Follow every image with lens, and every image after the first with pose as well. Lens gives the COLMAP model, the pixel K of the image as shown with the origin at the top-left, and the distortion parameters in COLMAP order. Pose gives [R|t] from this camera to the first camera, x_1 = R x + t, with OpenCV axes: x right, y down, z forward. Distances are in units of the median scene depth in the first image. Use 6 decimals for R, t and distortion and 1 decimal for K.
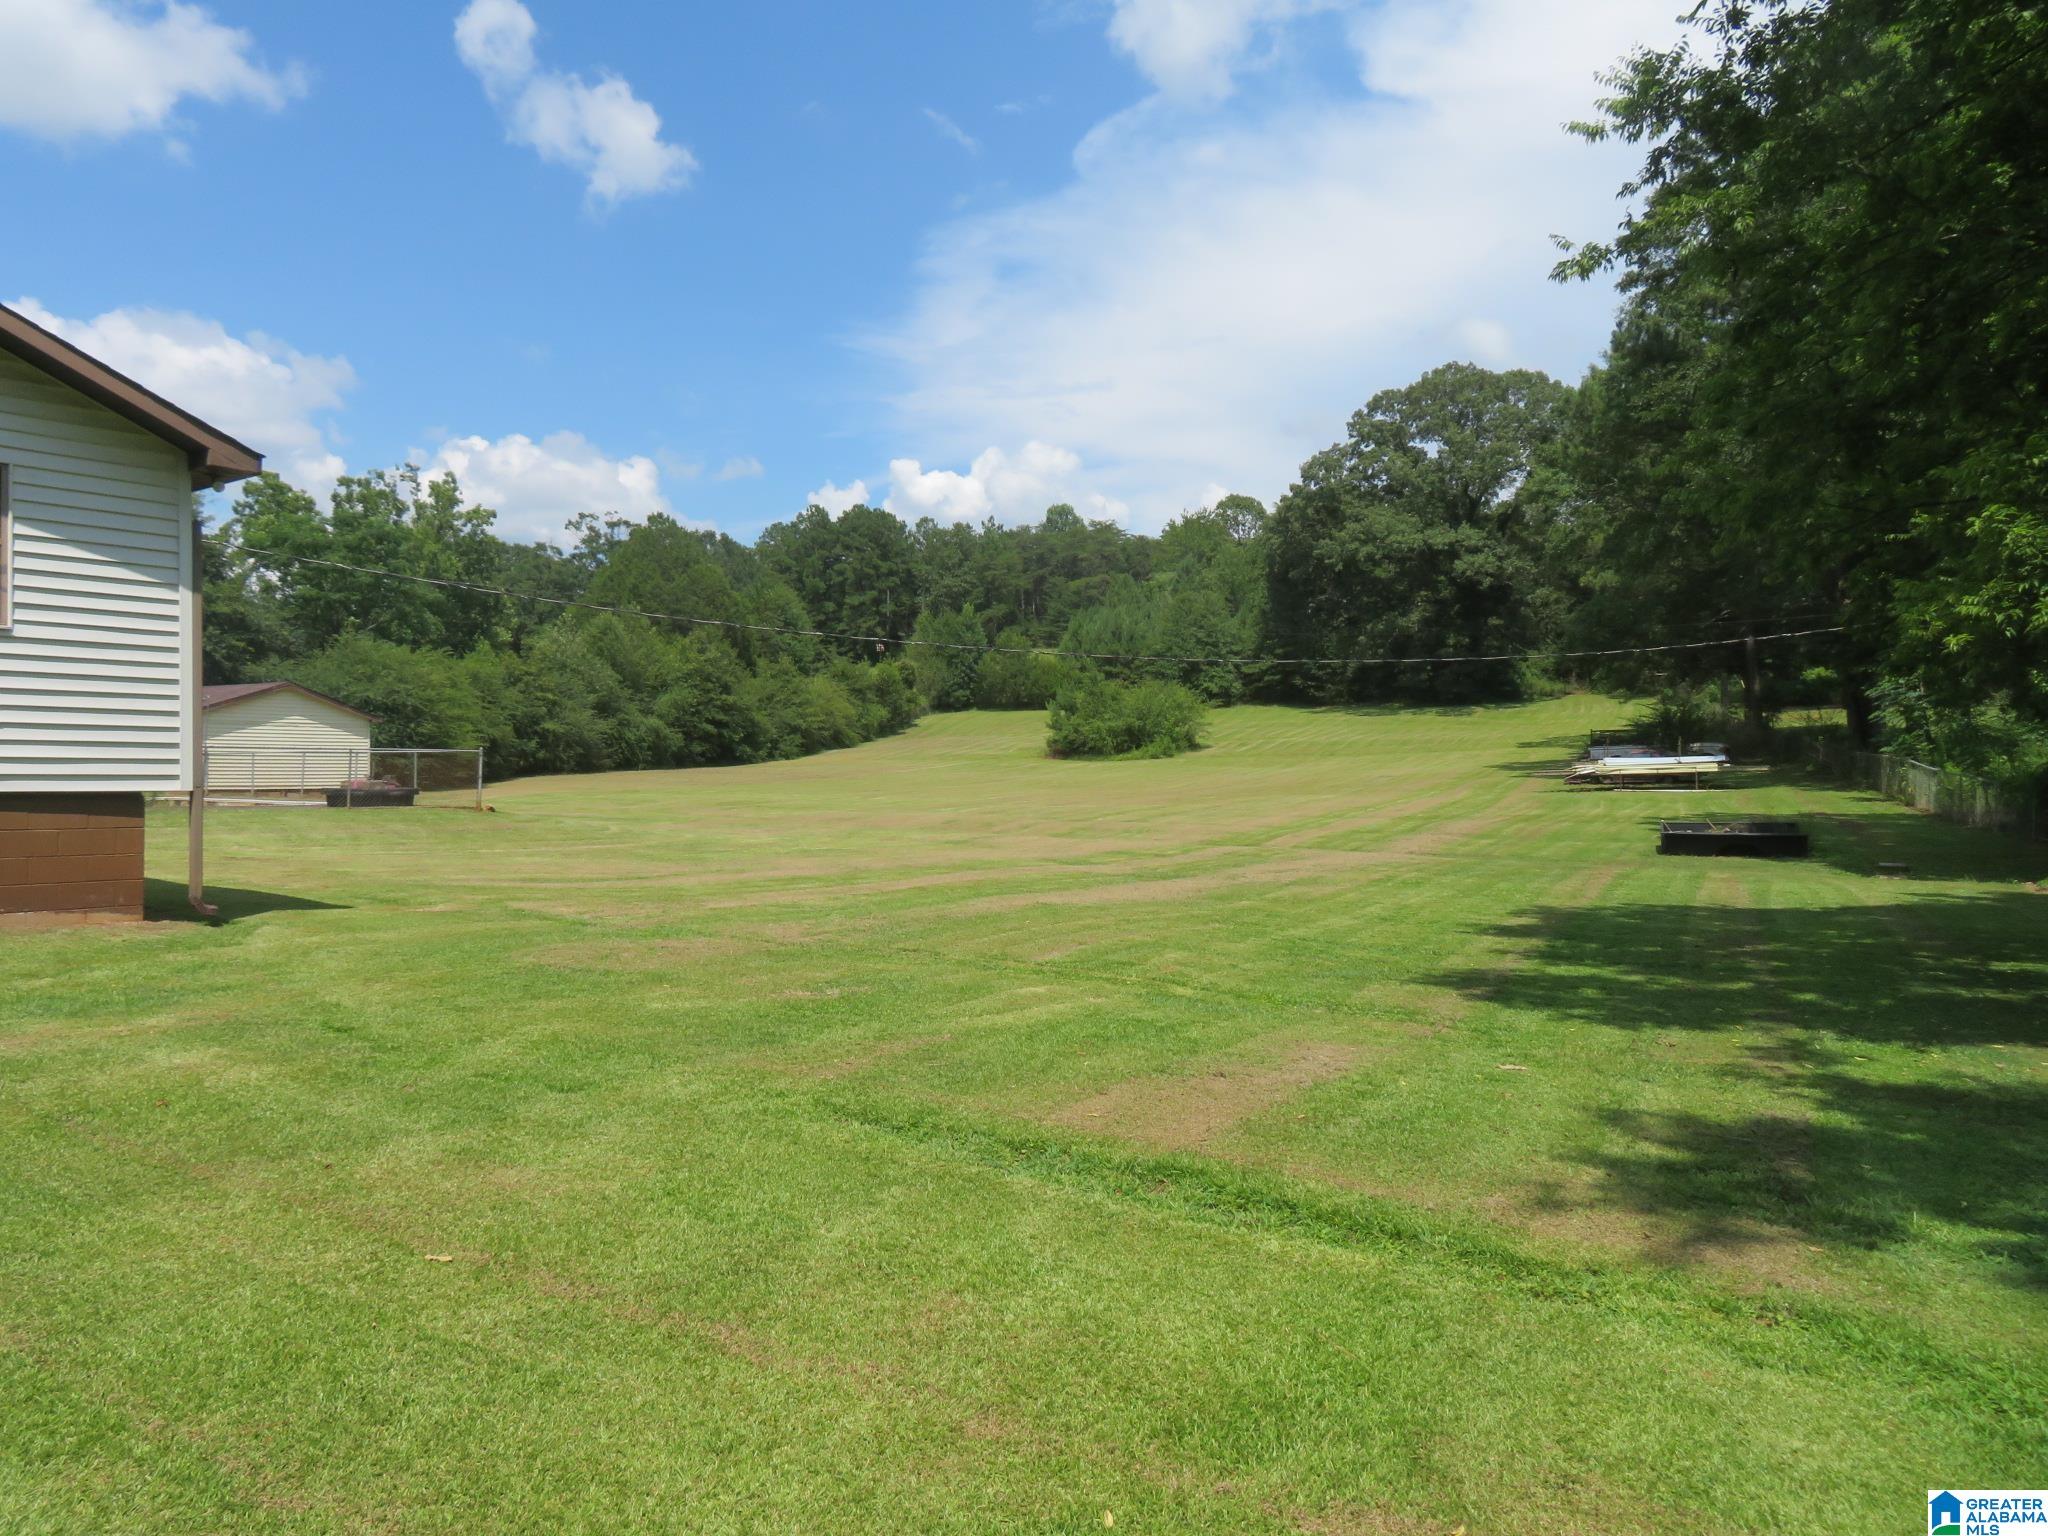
lens RADIAL K [[1436.2, 0, 1028.1], [0, 1436.2, 763.6], [0, 0, 1]] dist [-0.018631, 0.000406]
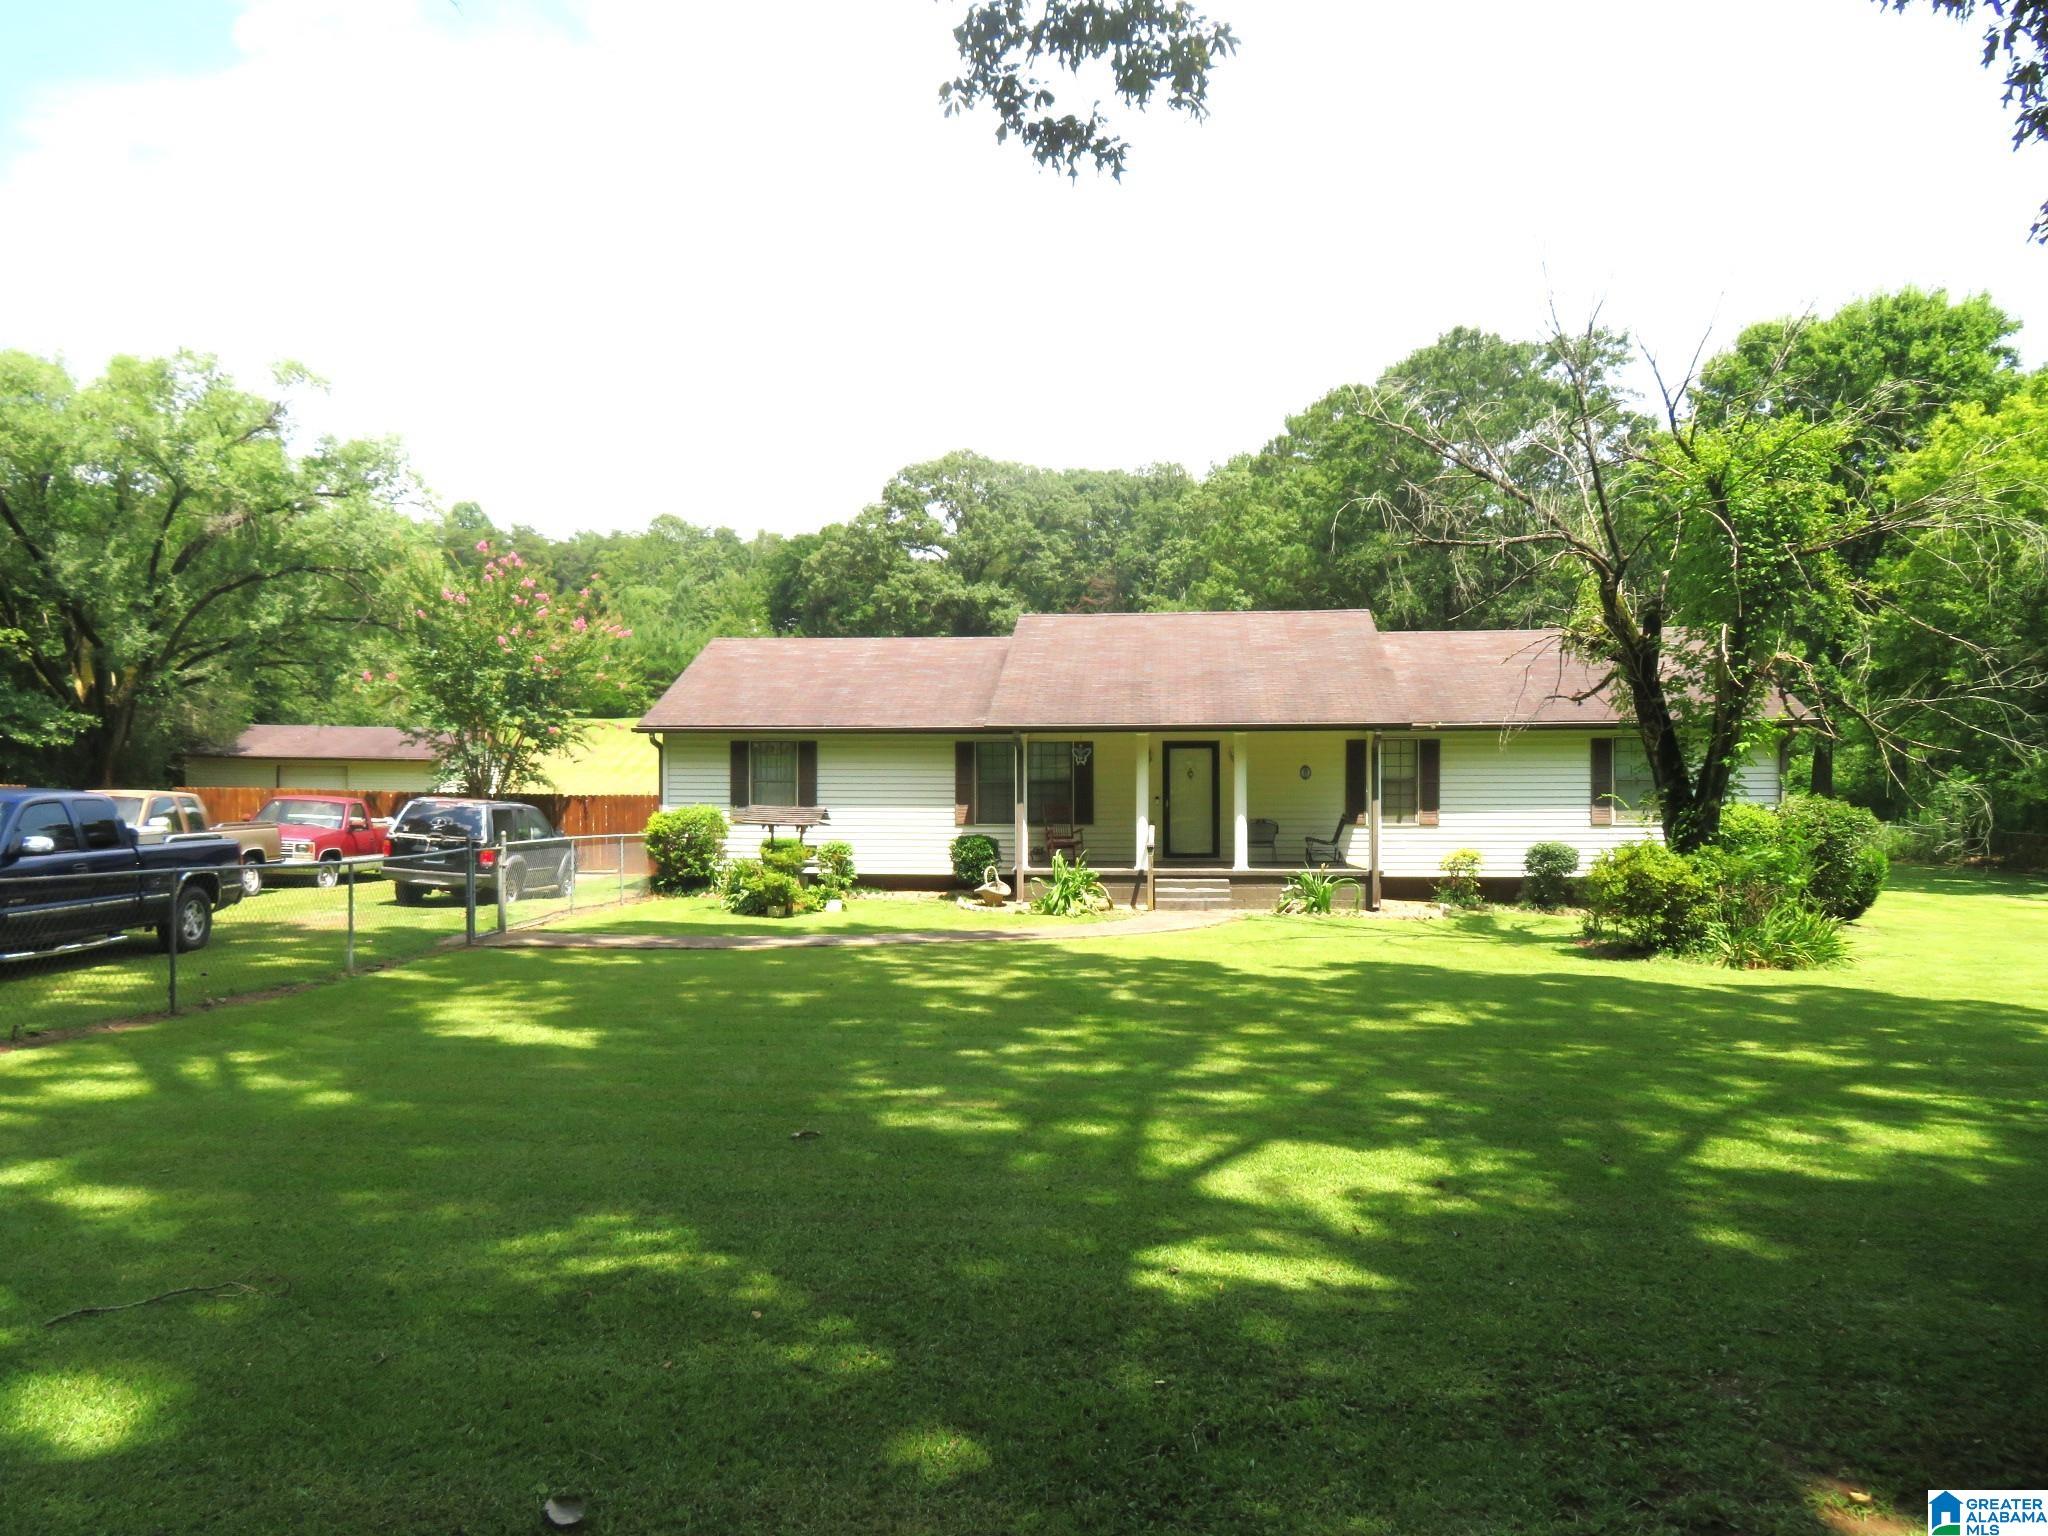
lens RADIAL K [[1436.2, 0, 1006.5], [0, 1436.2, 727.1], [0, 0, 1]] dist [-0.018631, 0.000406]
pose [[0.854800, 0.013398, 0.518785, -0.308727], [-0.005616, 0.999847, -0.016568, -0.016403], [-0.518928, 0.011248, 0.854744, -0.081692]]
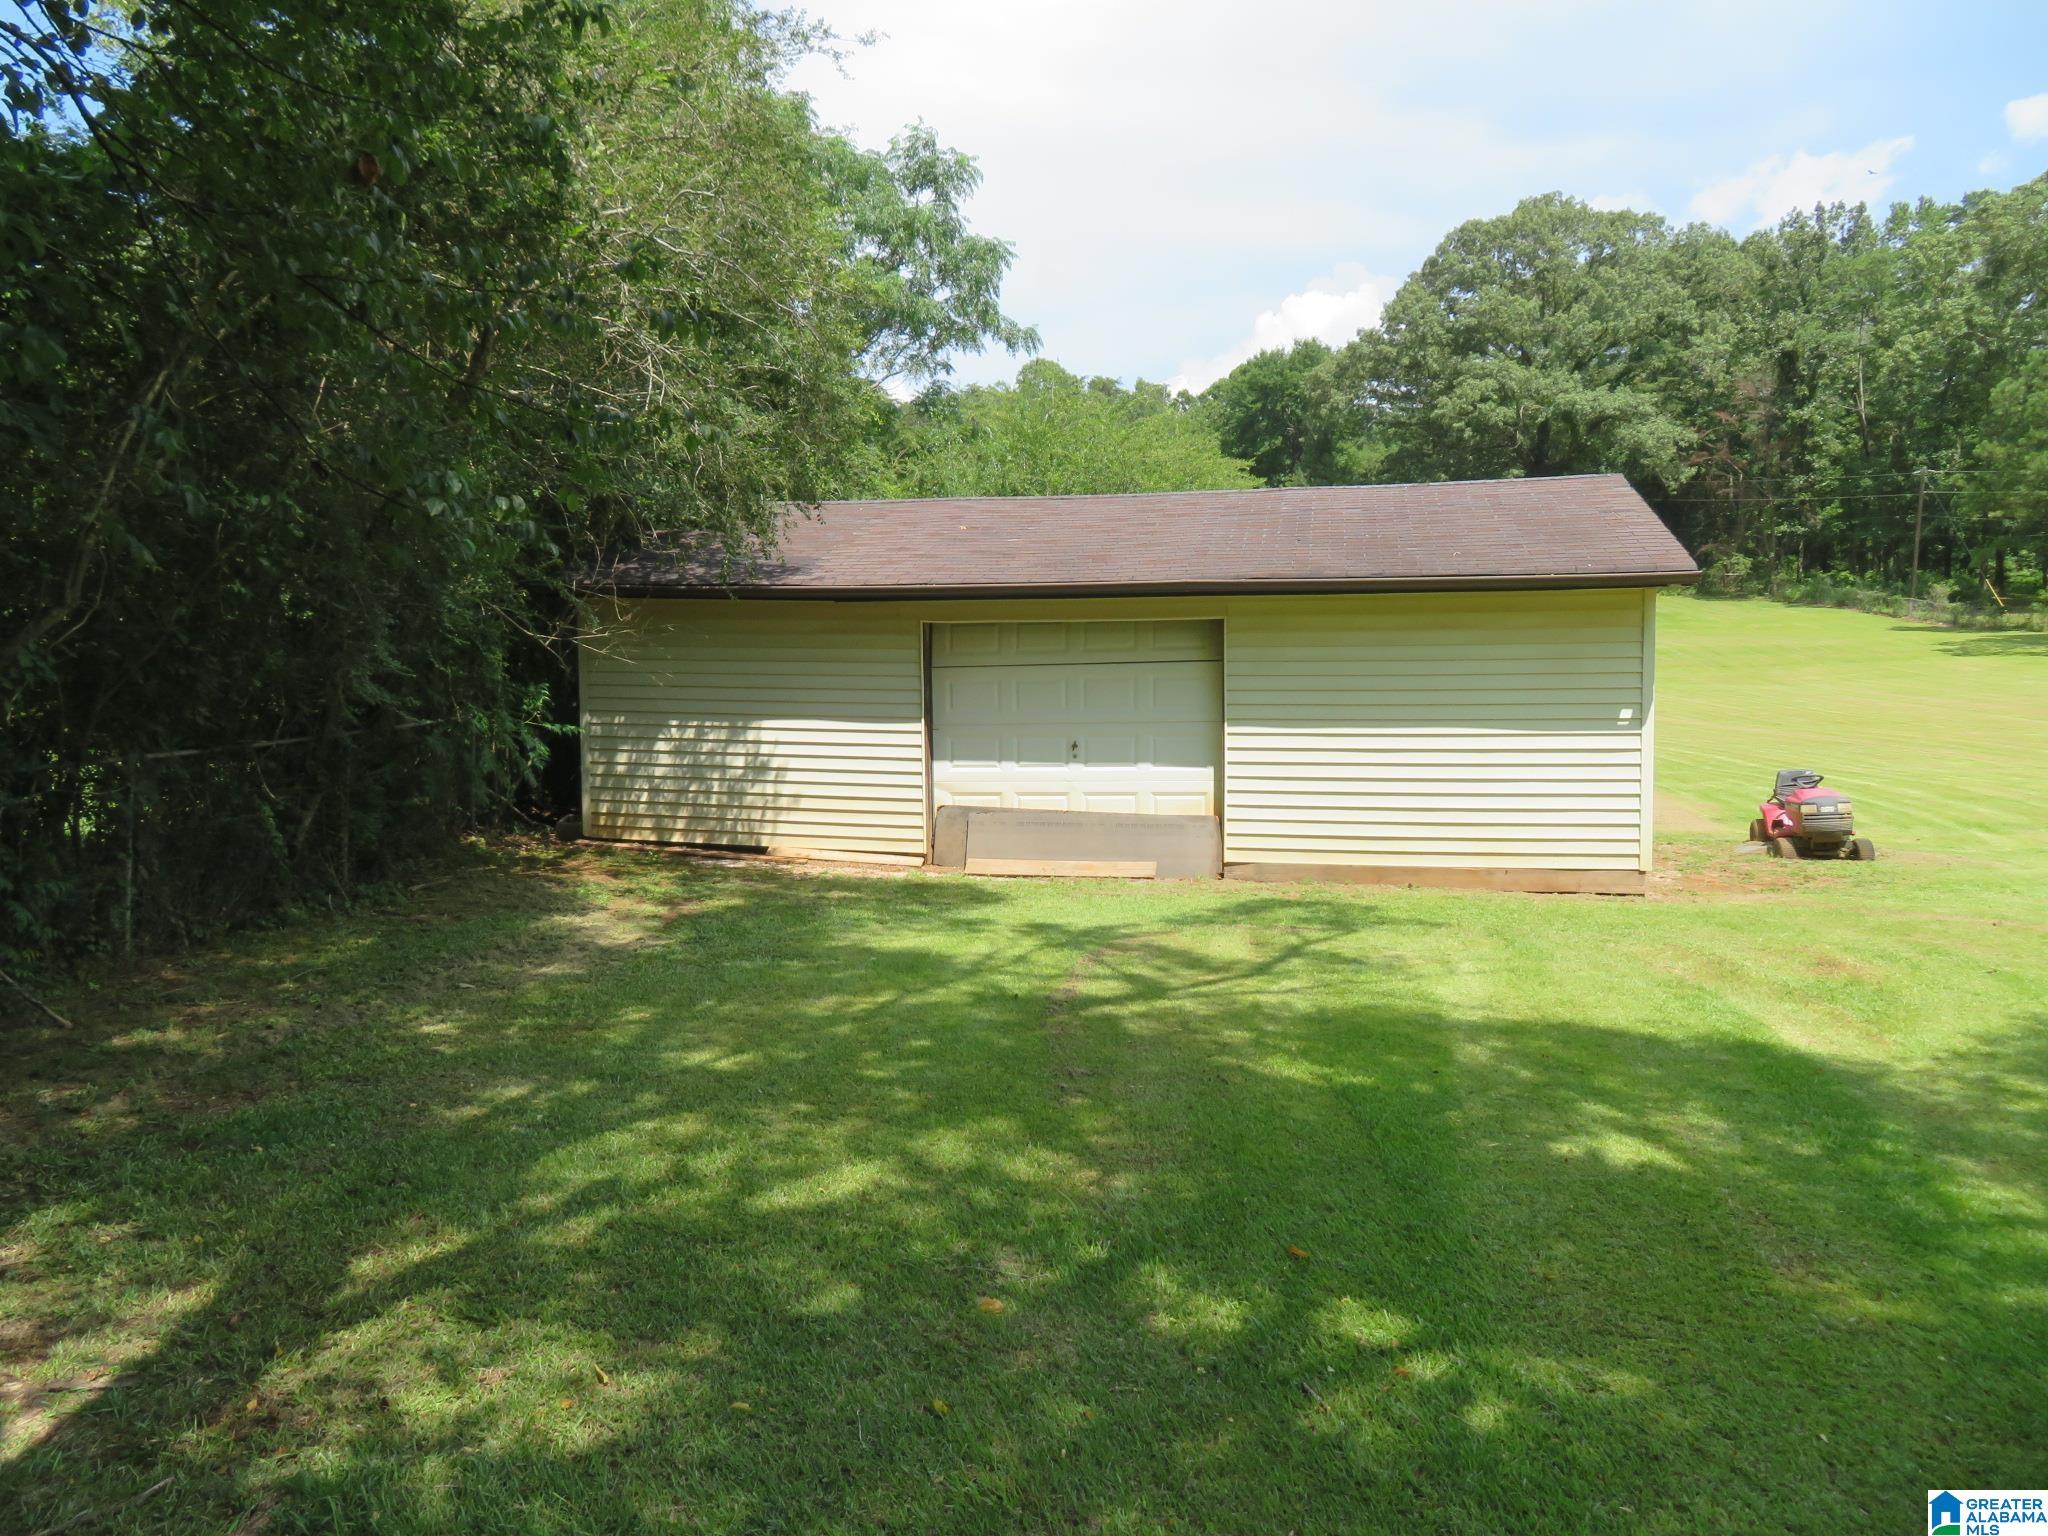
lens RADIAL K [[1436.2, 0, 1020.2], [0, 1436.2, 771.4], [0, 0, 1]] dist [-0.018631, 0.000406]
pose [[0.927395, -0.038142, 0.372133, -0.307261], [0.011514, 0.997227, 0.073517, -0.007350], [-0.373906, -0.063895, 0.925263, 0.309777]]
